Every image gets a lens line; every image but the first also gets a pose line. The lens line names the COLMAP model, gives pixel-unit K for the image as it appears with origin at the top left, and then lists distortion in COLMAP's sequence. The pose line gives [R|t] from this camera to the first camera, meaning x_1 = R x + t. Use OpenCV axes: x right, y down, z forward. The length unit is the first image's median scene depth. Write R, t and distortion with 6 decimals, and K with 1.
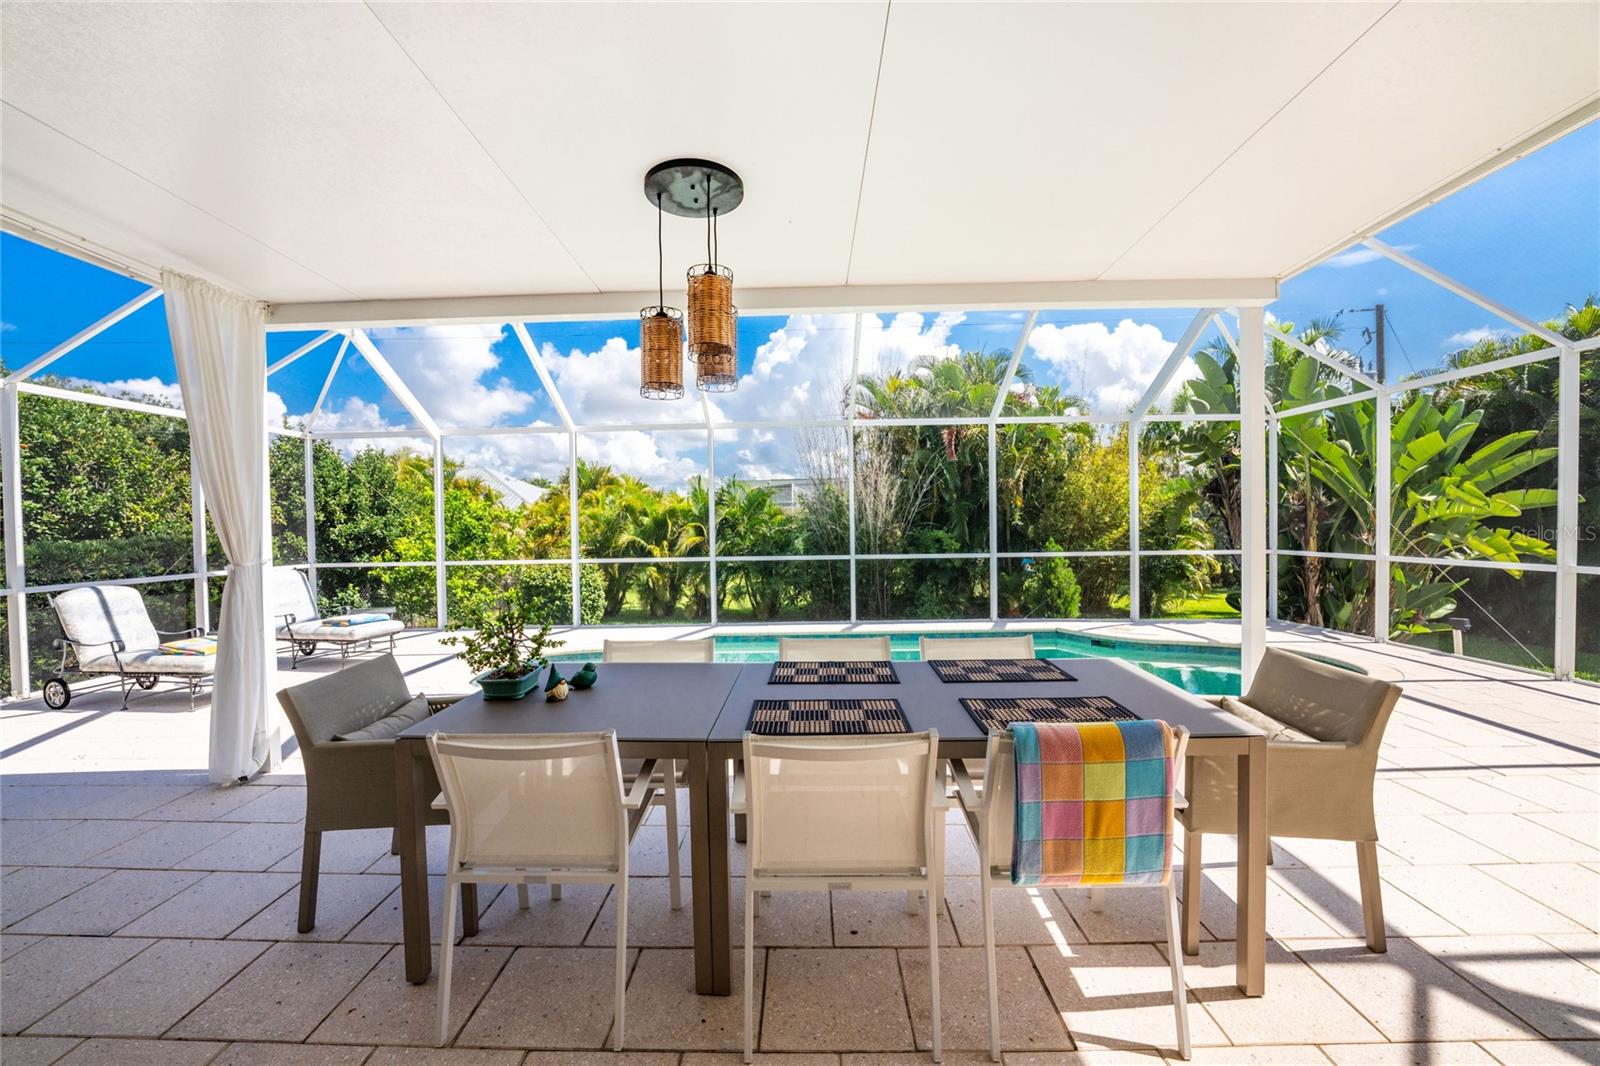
lens RADIAL K [[672.2, 0, 800.0], [0, 672.2, 533.0], [0, 0, 1]] dist [-0.002426, -0.000171]
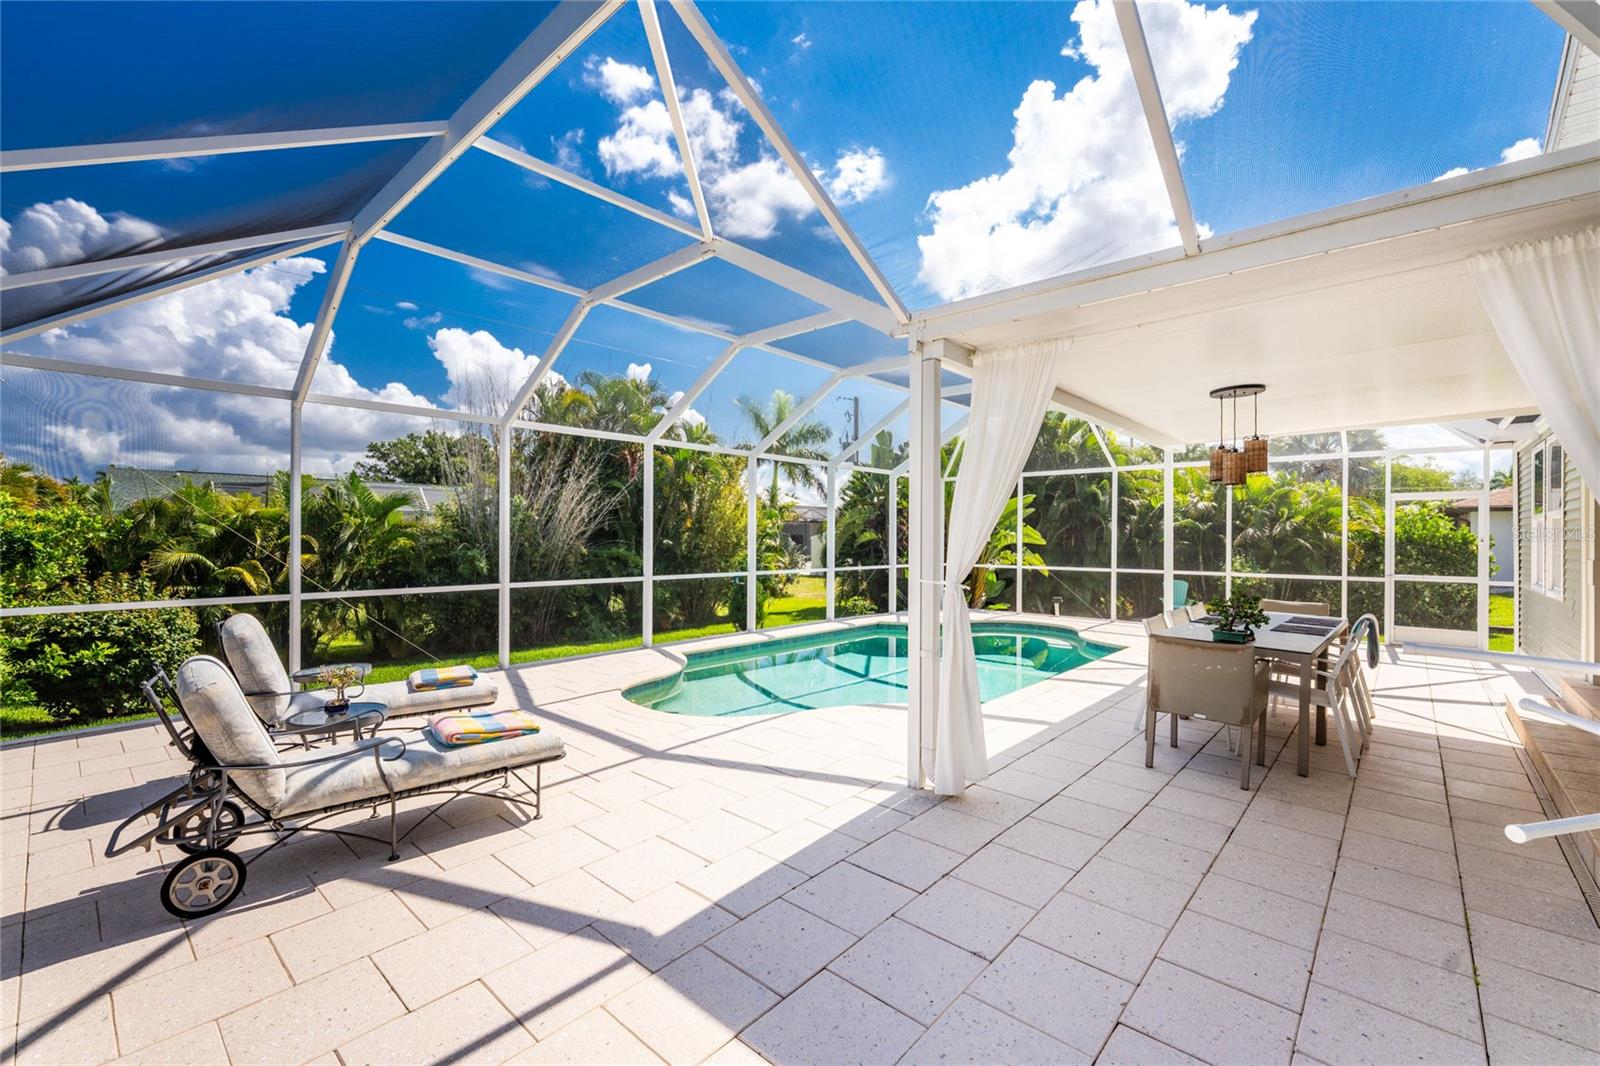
lens RADIAL K [[682.2, 0, 800.0], [0, 682.2, 533.0], [0, 0, 1]] dist [0.000080, -0.000001]
pose [[0.665880, 0.019912, 0.745793, -0.545682], [-0.004595, 0.999734, -0.022590, -0.005158], [-0.746045, 0.011616, 0.665795, 0.136733]]
